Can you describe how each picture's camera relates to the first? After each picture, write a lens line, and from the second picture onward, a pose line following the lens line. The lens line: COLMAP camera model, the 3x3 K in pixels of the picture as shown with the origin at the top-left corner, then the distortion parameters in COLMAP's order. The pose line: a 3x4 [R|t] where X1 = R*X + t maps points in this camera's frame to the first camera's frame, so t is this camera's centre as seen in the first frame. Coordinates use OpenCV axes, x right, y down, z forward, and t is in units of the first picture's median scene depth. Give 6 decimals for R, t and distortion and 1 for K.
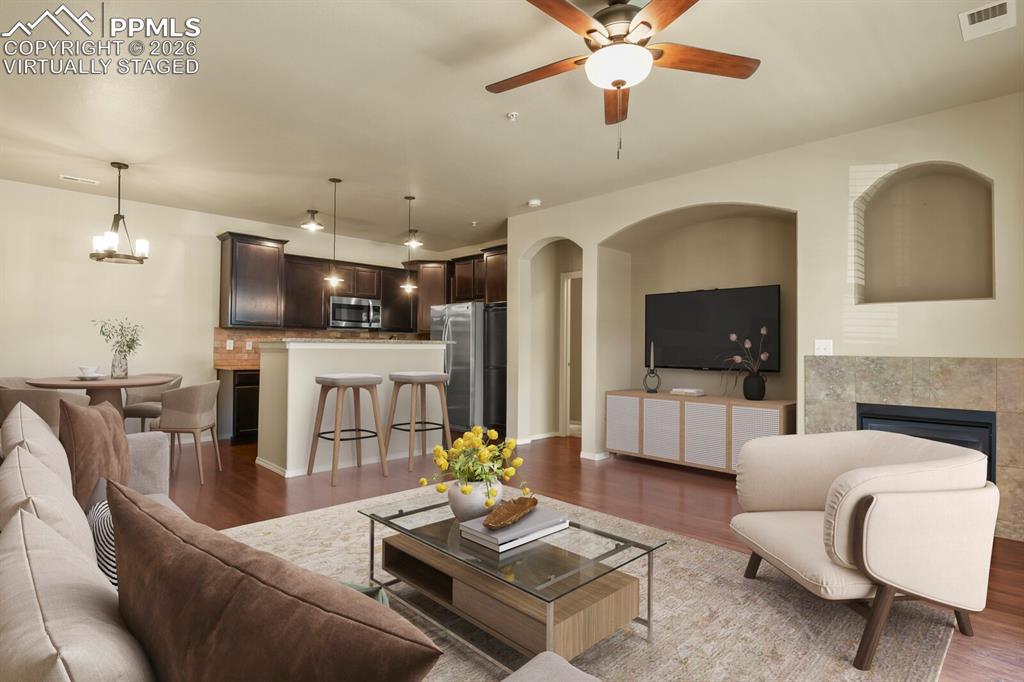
lens RADIAL K [[497.1, 0, 527.5], [0, 497.1, 346.3], [0, 0, 1]] dist [-0.011802, -0.004739]
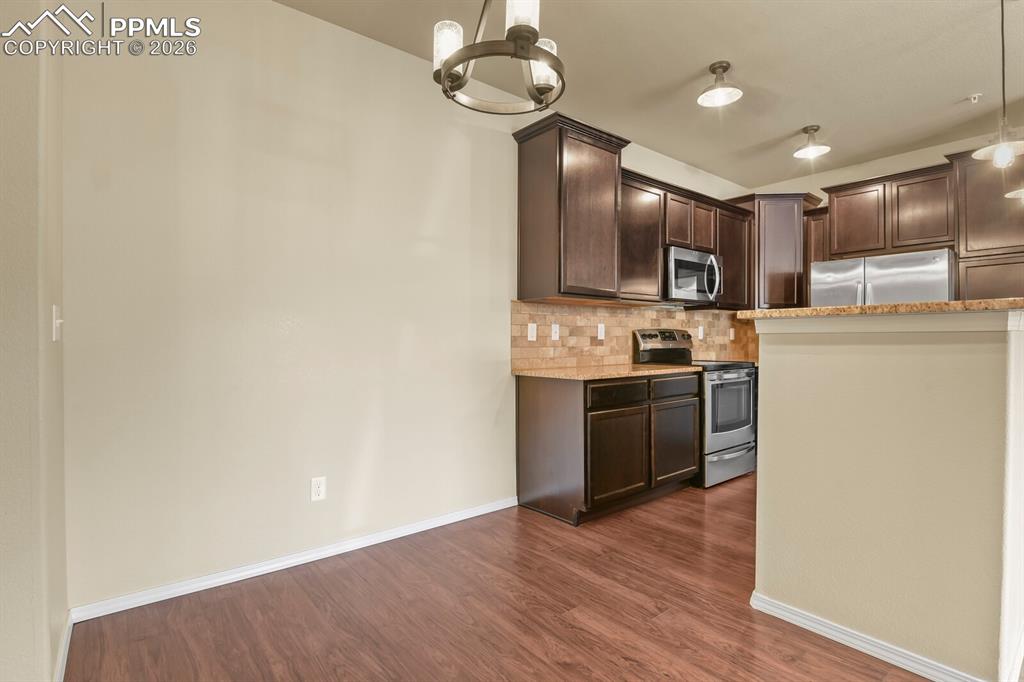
lens RADIAL K [[497.1, 0, 526.2], [0, 497.1, 341.7], [0, 0, 1]] dist [-0.011802, -0.004739]
pose [[0.993844, -0.008306, -0.110481, -0.679864], [0.008984, 0.999944, 0.005635, 0.005778], [0.110428, -0.006593, 0.993862, 0.551213]]
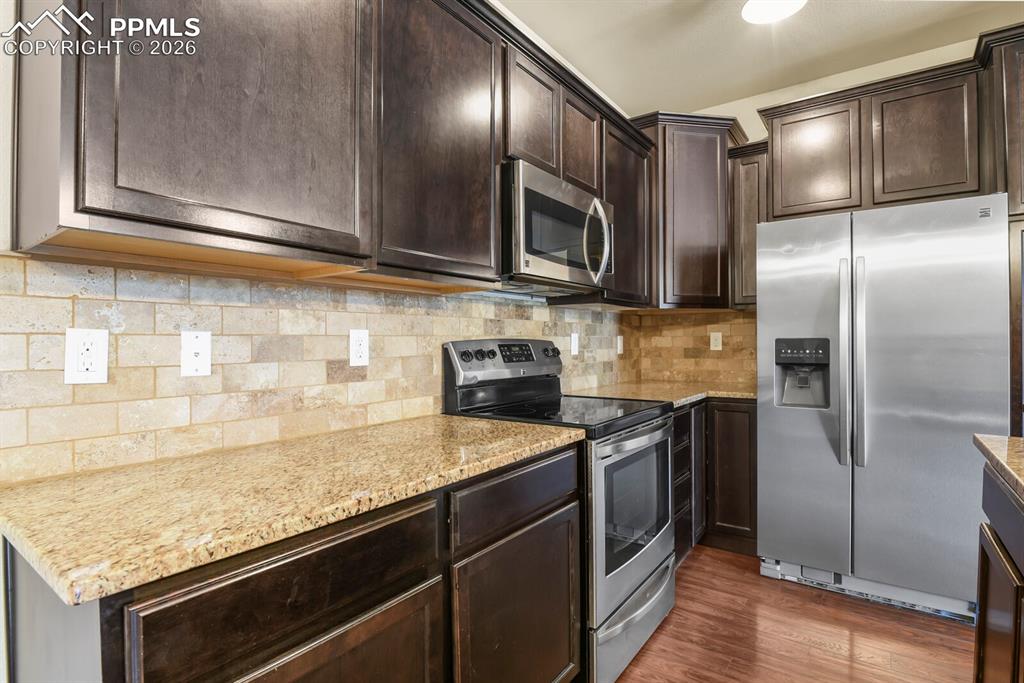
lens RADIAL K [[497.1, 0, 521.2], [0, 497.1, 341.3], [0, 0, 1]] dist [-0.011802, -0.004739]
pose [[0.990277, -0.015527, 0.138243, -0.586419], [0.015720, 0.999876, -0.000307, -0.007188], [-0.138221, 0.002477, 0.990398, 1.000792]]
